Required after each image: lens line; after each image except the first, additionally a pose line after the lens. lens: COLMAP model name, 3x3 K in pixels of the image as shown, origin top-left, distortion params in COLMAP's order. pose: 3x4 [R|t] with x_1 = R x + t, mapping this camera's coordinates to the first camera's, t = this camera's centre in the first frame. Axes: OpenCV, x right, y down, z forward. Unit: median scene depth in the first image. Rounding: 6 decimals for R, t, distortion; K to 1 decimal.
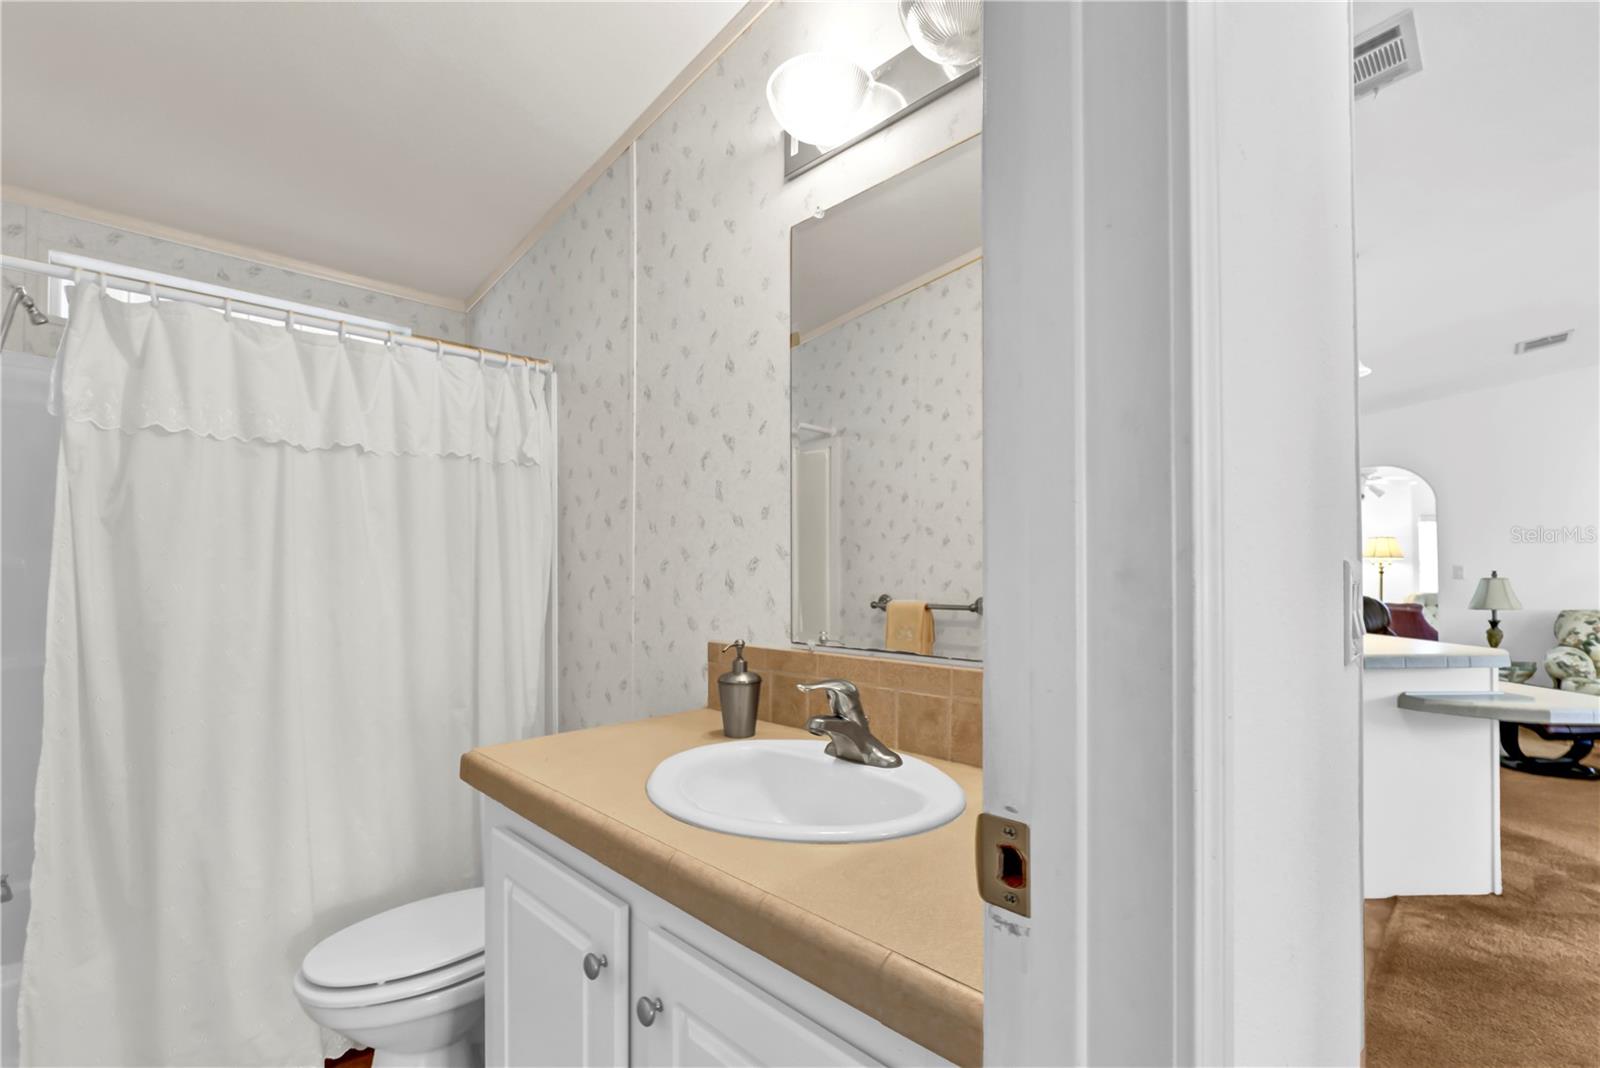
lens RADIAL K [[704.7, 0, 808.0], [0, 704.7, 563.5], [0, 0, 1]] dist [-0.003508, -0.000682]
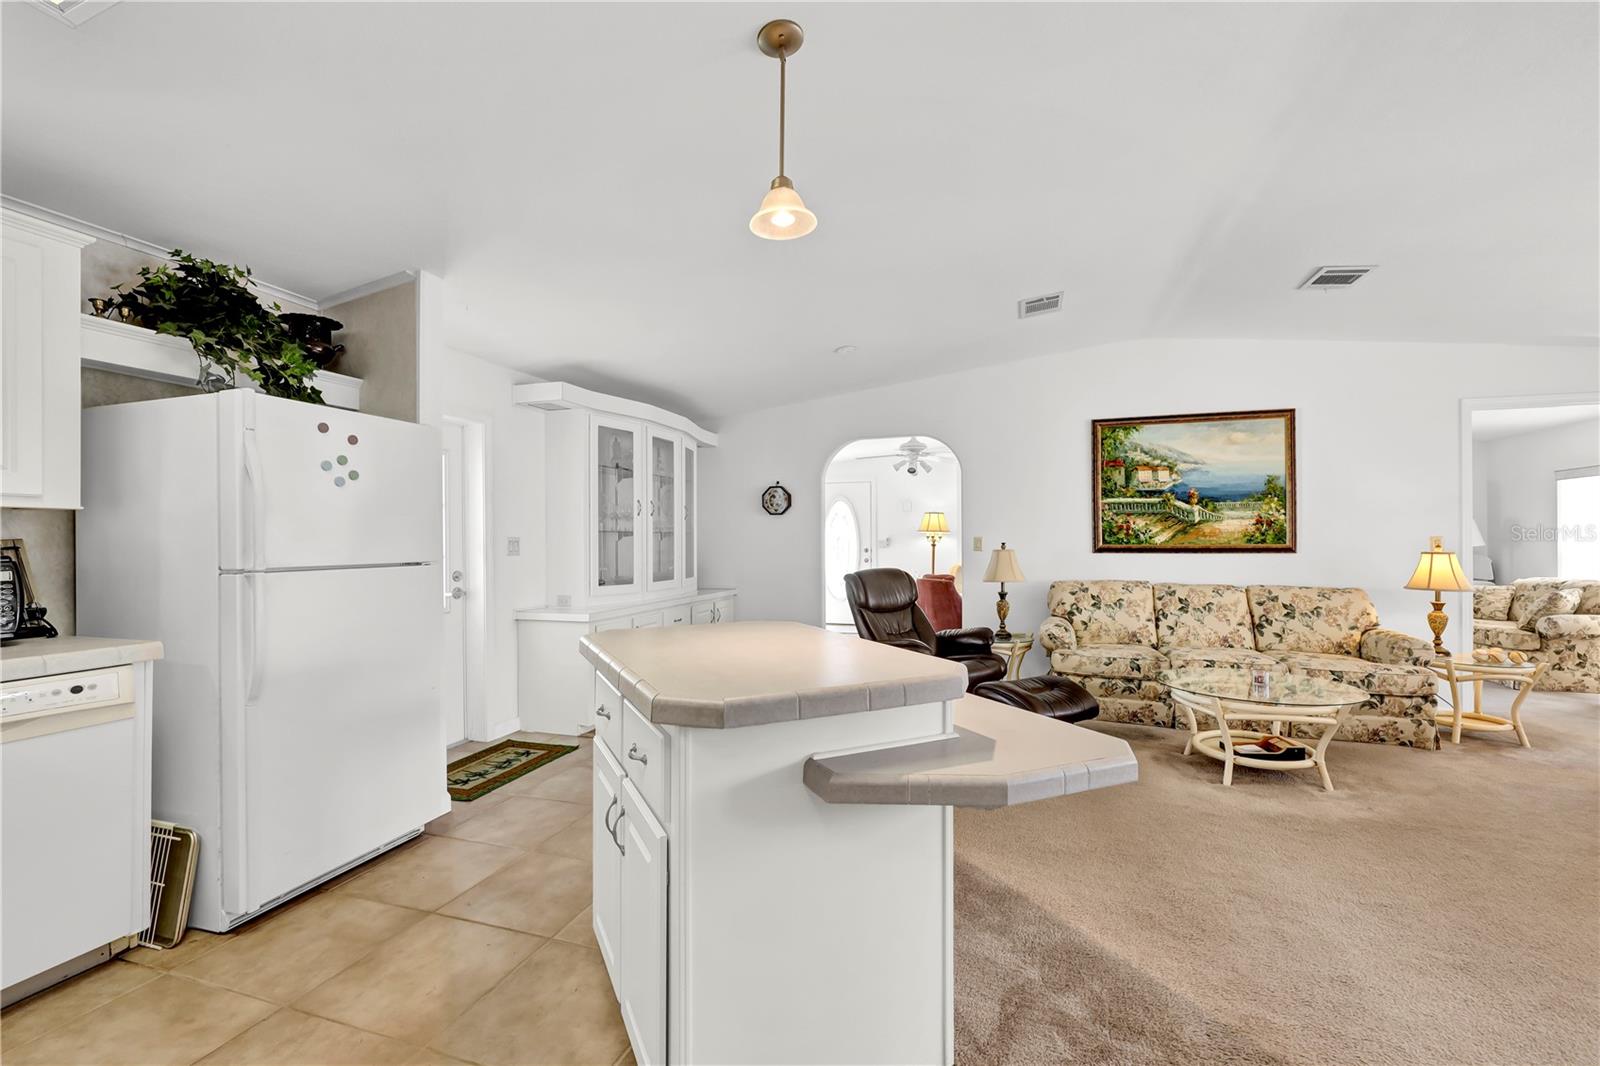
lens RADIAL K [[671.9, 0, 799.0], [0, 671.9, 537.8], [0, 0, 1]] dist [-0.001633, -0.000093]
pose [[0.901491, 0.009651, 0.432691, 0.322200], [-0.010102, 0.999948, -0.001257, 0.008170], [-0.432680, -0.003238, 0.901542, 0.282132]]
